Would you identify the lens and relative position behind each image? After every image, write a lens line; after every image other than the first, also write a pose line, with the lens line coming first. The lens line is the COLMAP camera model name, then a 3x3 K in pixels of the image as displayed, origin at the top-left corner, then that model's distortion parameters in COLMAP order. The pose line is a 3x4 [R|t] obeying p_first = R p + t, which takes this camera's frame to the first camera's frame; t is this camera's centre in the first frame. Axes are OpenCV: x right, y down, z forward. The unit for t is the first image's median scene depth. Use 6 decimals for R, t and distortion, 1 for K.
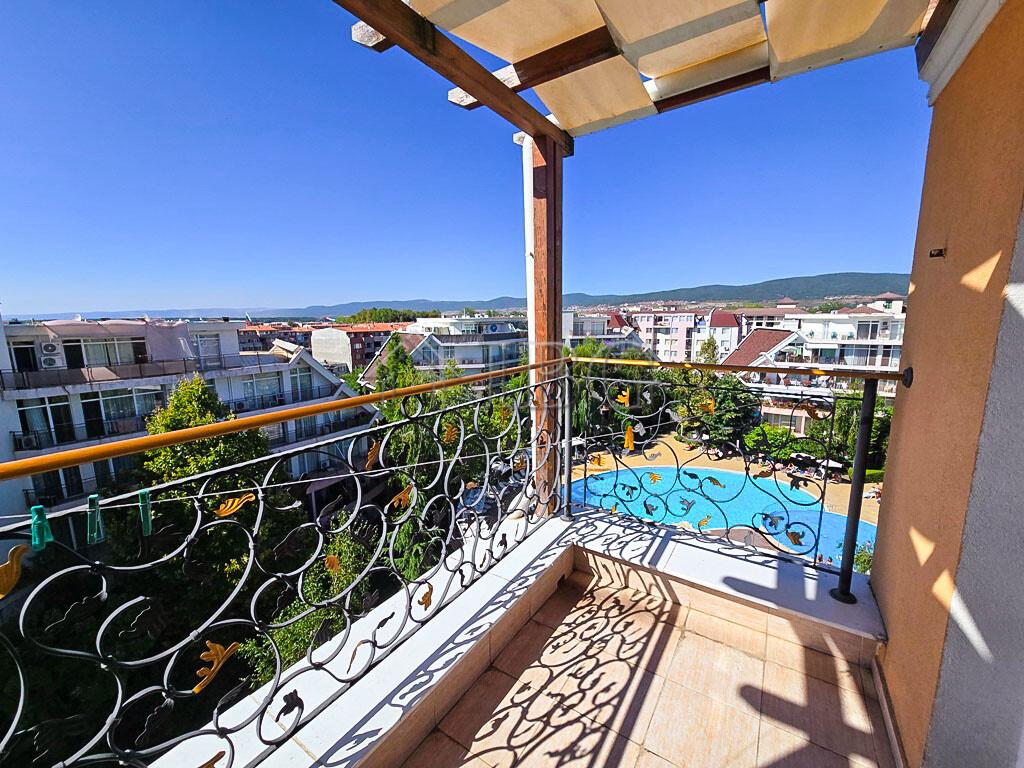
lens RADIAL K [[419.1, 0, 508.5], [0, 419.1, 384.2], [0, 0, 1]] dist [-0.004544, 0.000370]
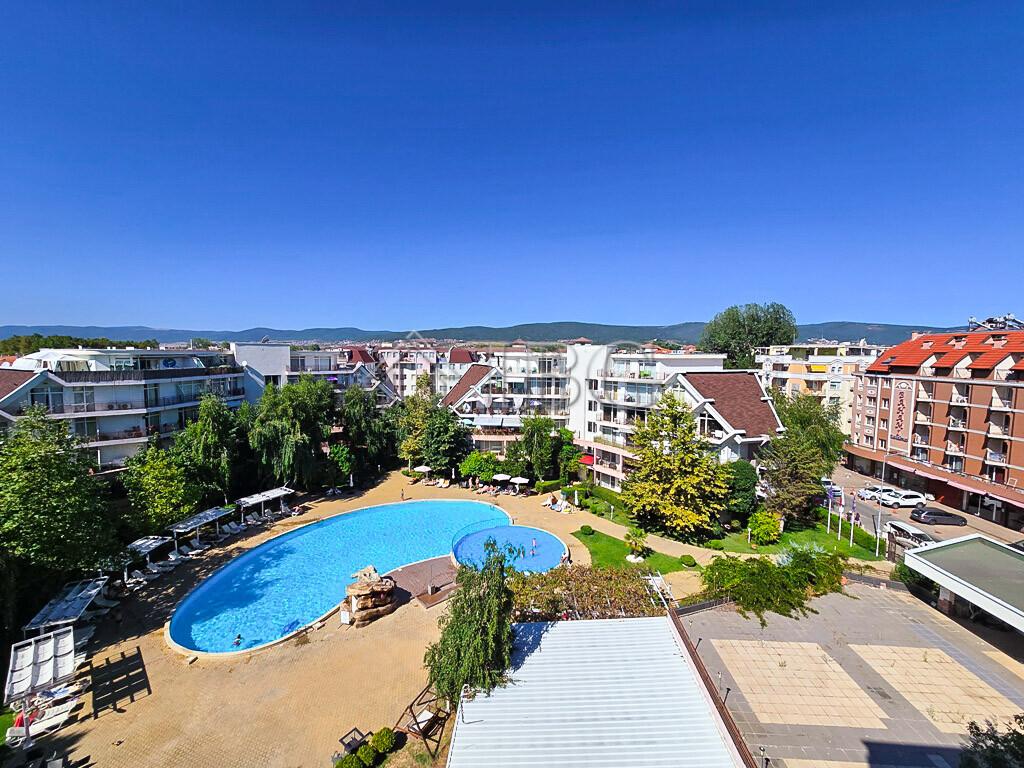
lens RADIAL K [[419.1, 0, 511.7], [0, 419.1, 384.9], [0, 0, 1]] dist [-0.004544, 0.000370]
pose [[0.864106, -0.020702, 0.502883, 0.138787], [0.062424, 0.995847, -0.066269, 0.001615], [-0.499423, 0.088655, 0.861810, -0.008602]]
